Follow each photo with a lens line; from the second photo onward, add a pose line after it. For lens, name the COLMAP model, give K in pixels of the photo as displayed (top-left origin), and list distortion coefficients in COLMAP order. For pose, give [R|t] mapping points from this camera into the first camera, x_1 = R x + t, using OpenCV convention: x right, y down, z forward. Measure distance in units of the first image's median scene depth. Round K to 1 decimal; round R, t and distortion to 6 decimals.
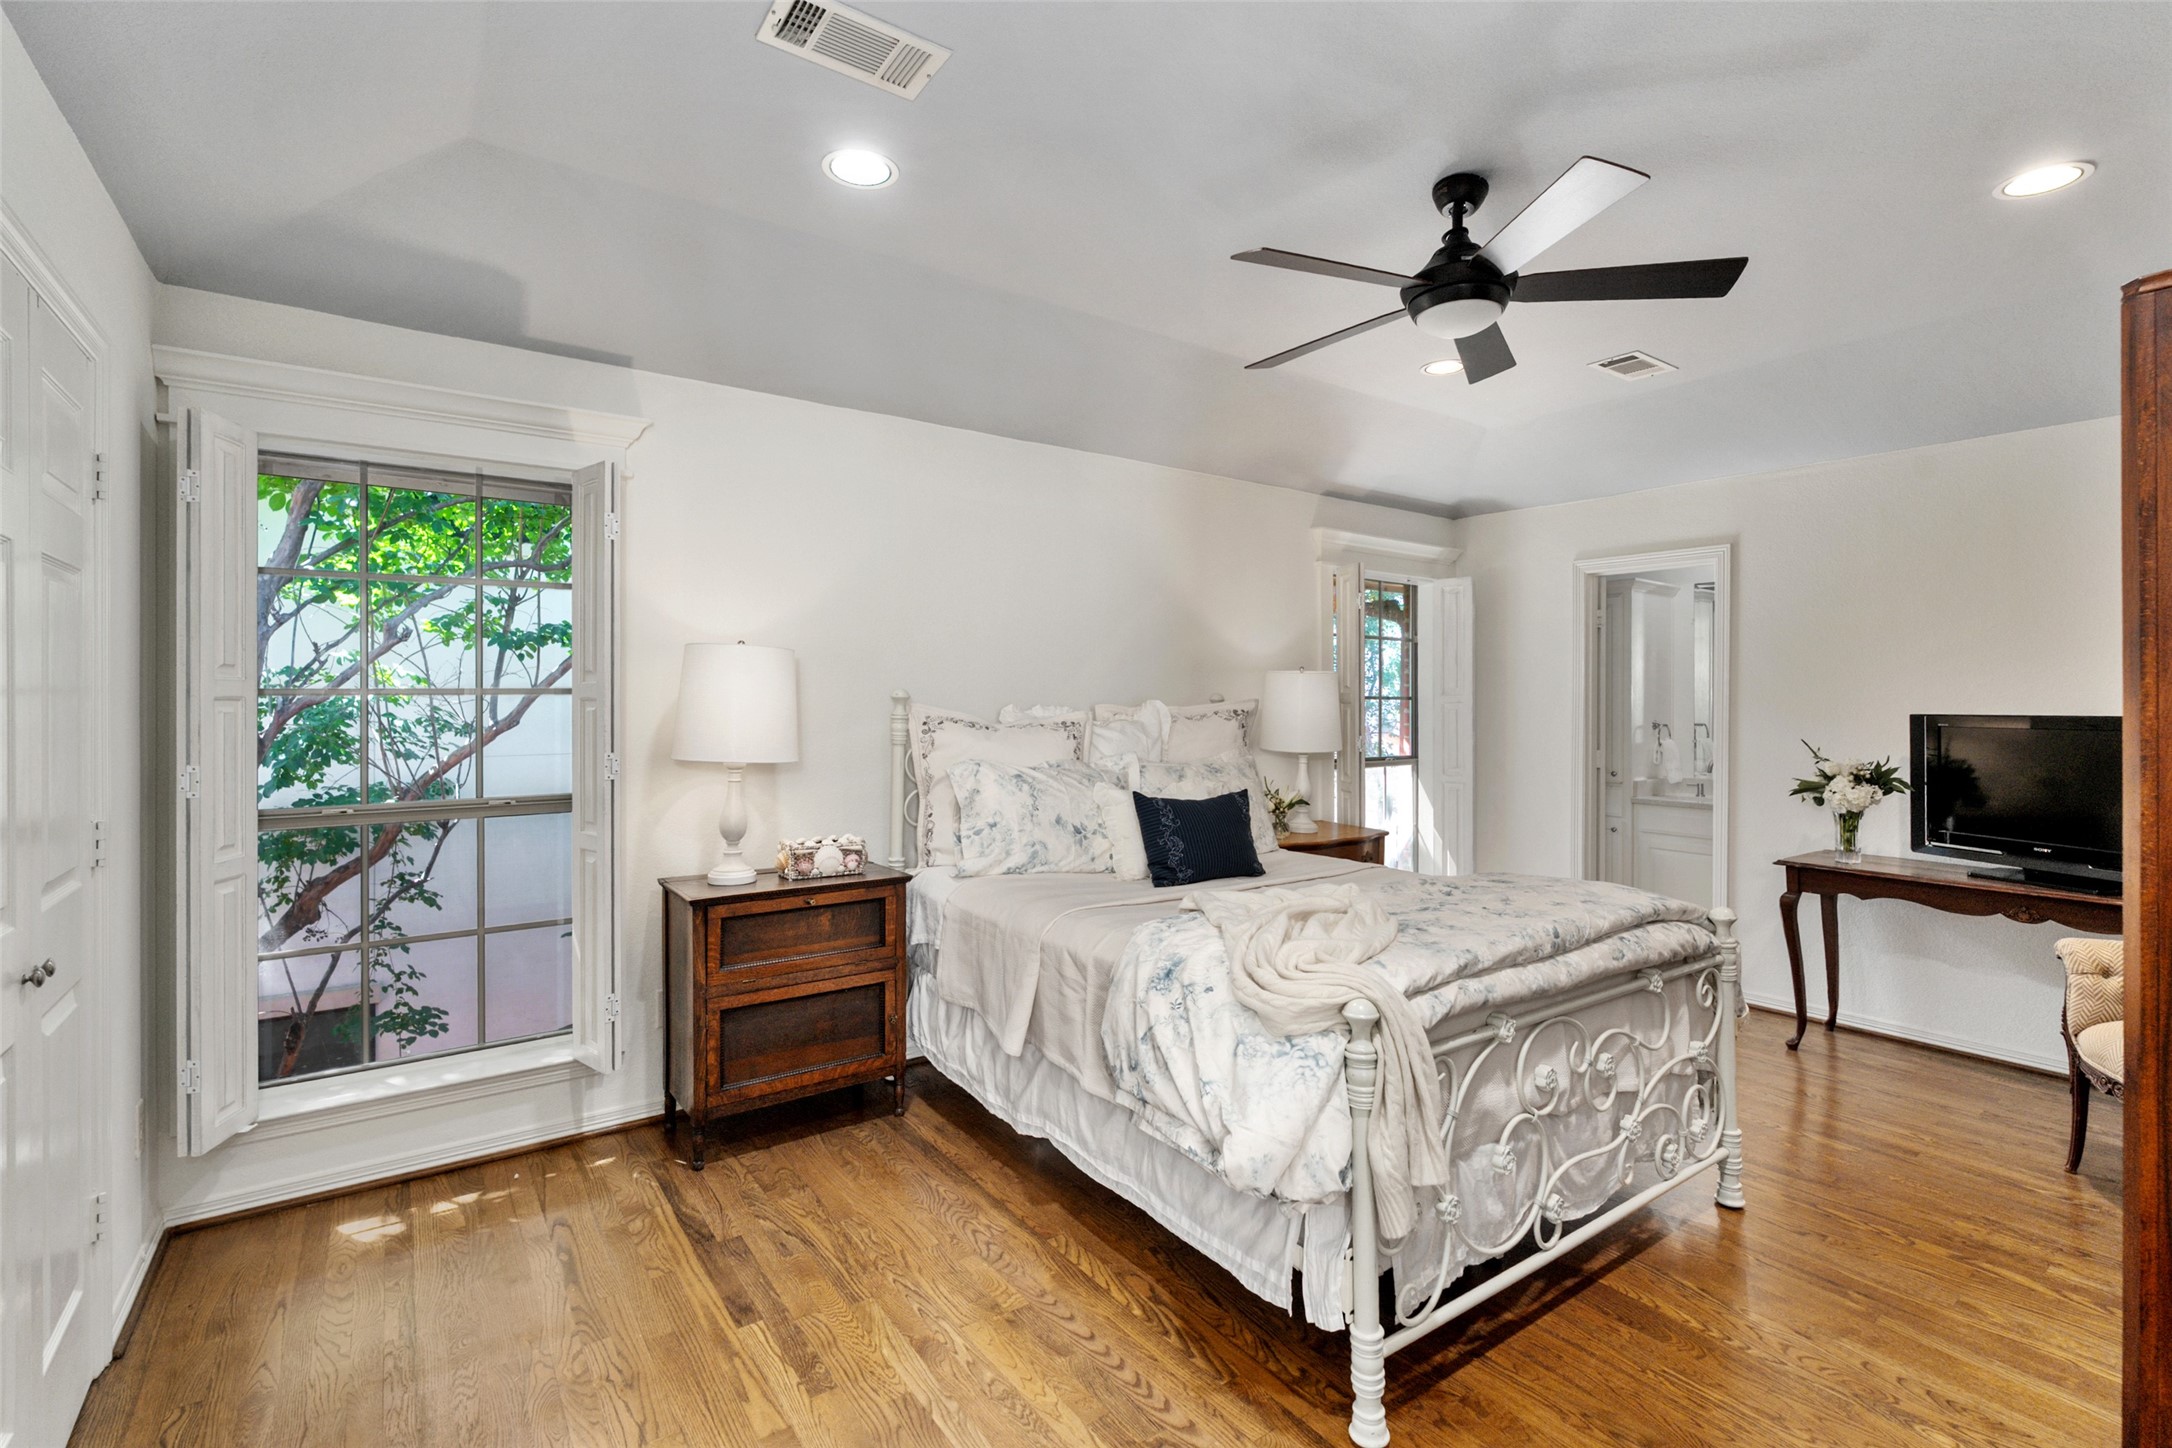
lens RADIAL K [[968.3, 0, 1089.2], [0, 968.3, 668.8], [0, 0, 1]] dist [-0.006151, 0.000543]
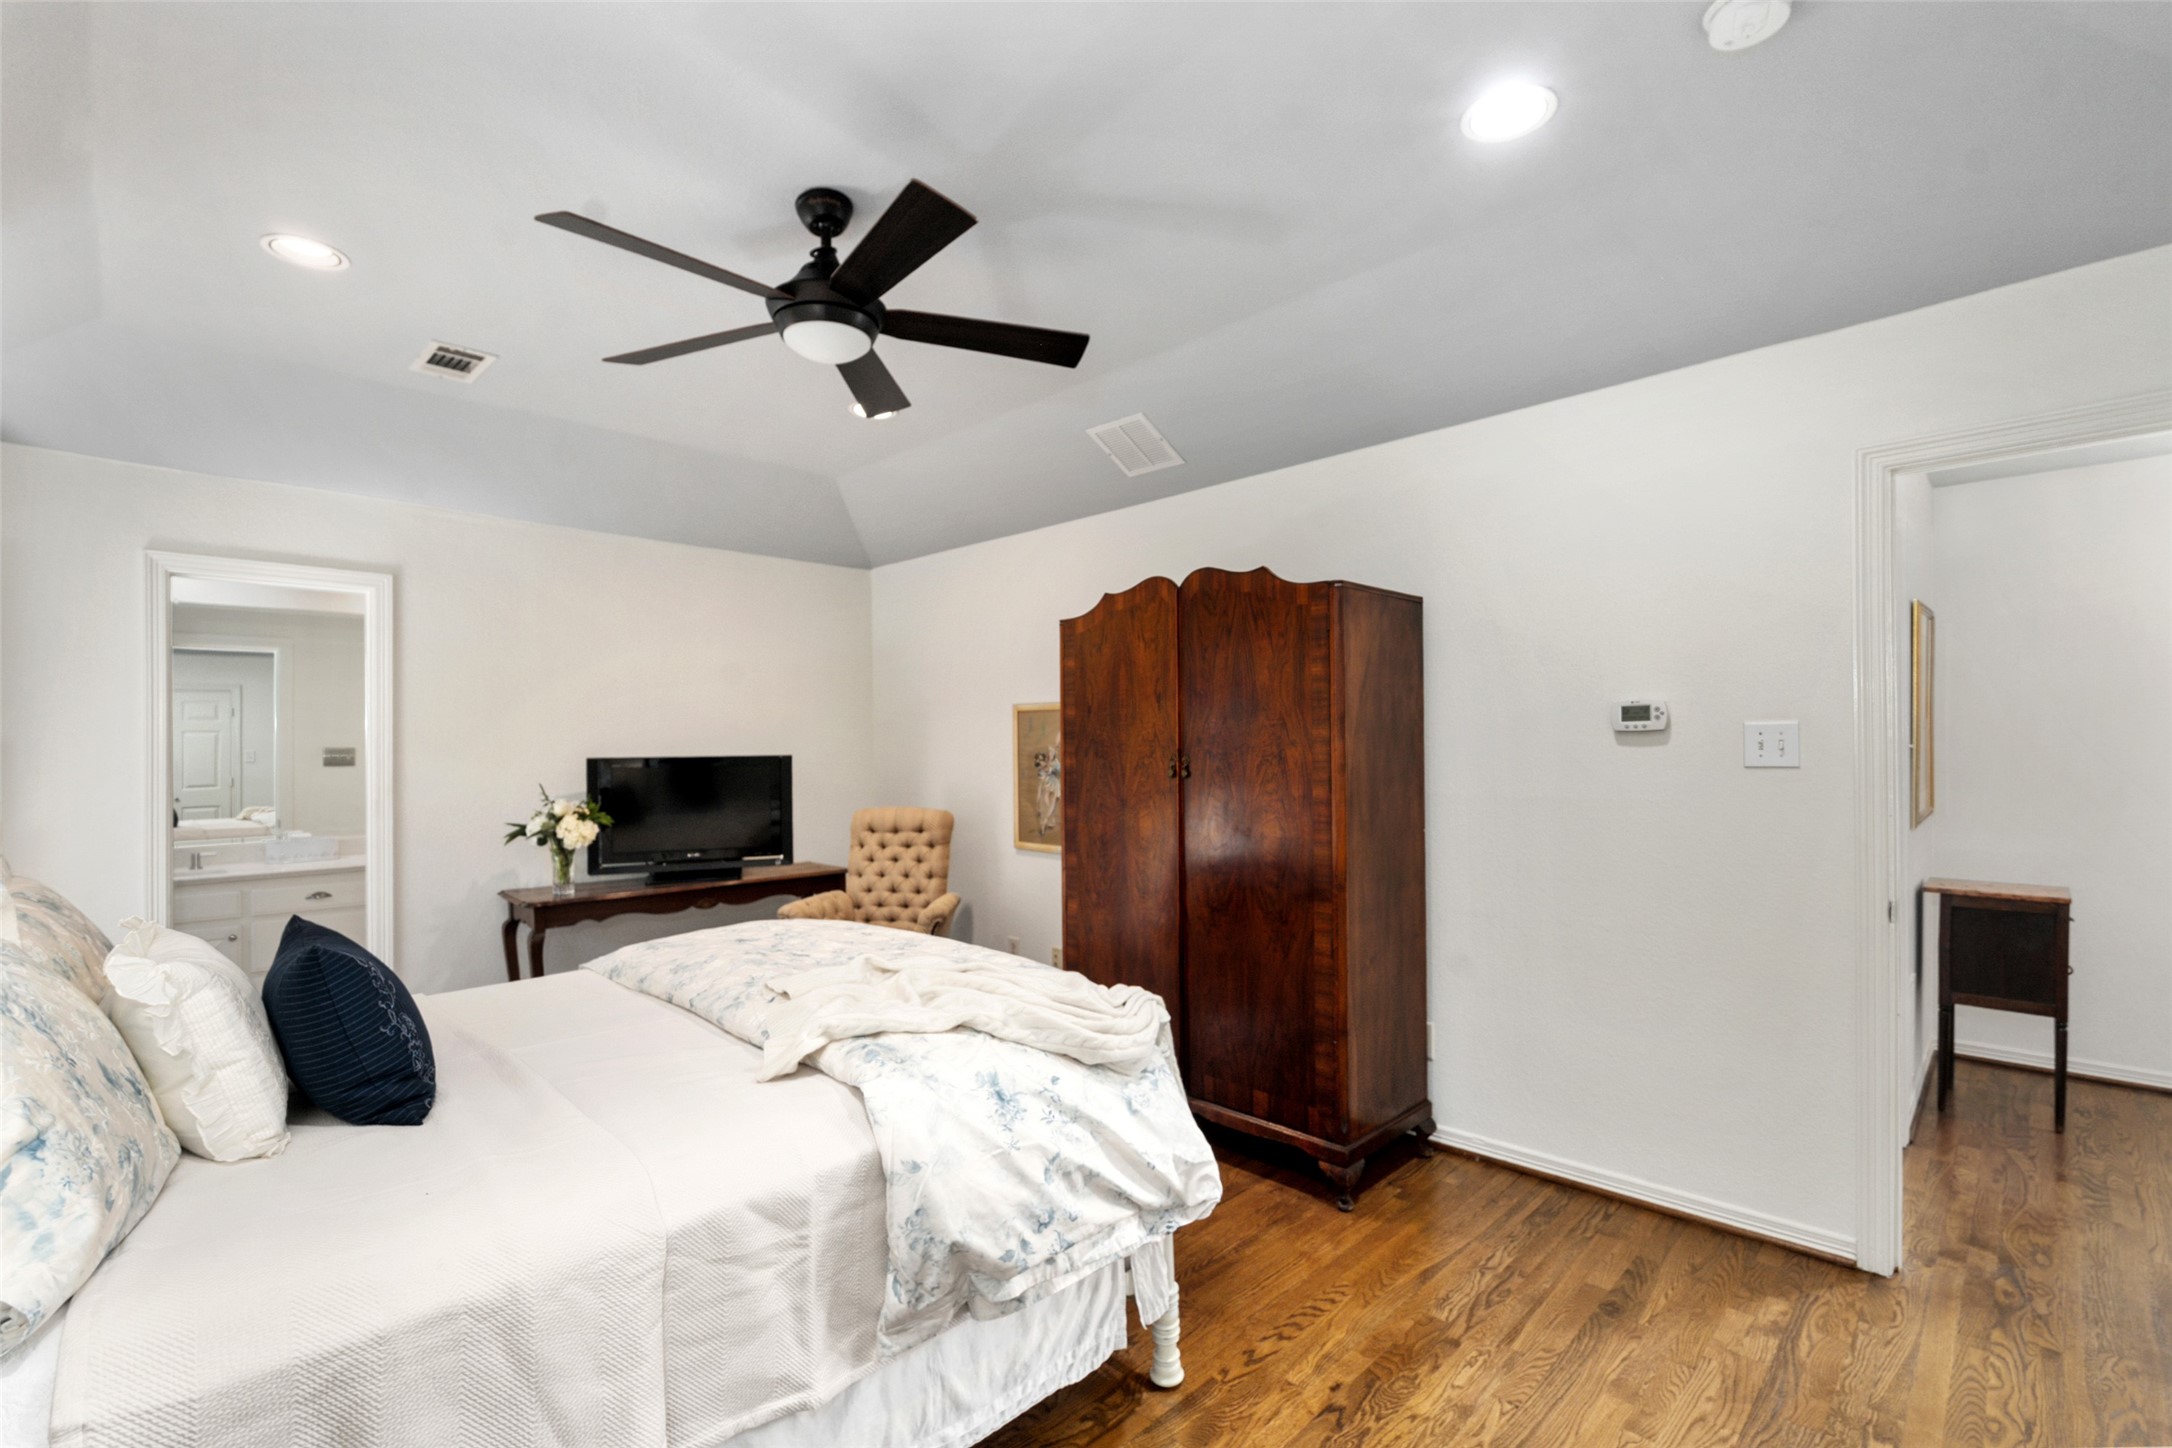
lens RADIAL K [[963.3, 0, 1080.6], [0, 963.3, 729.1], [0, 0, 1]] dist [-0.013357, -0.000232]
pose [[-0.161681, 0.011954, 0.986771, -0.578154], [-0.016438, 0.999755, -0.014805, 0.029188], [-0.986706, -0.018615, -0.161445, 0.902091]]
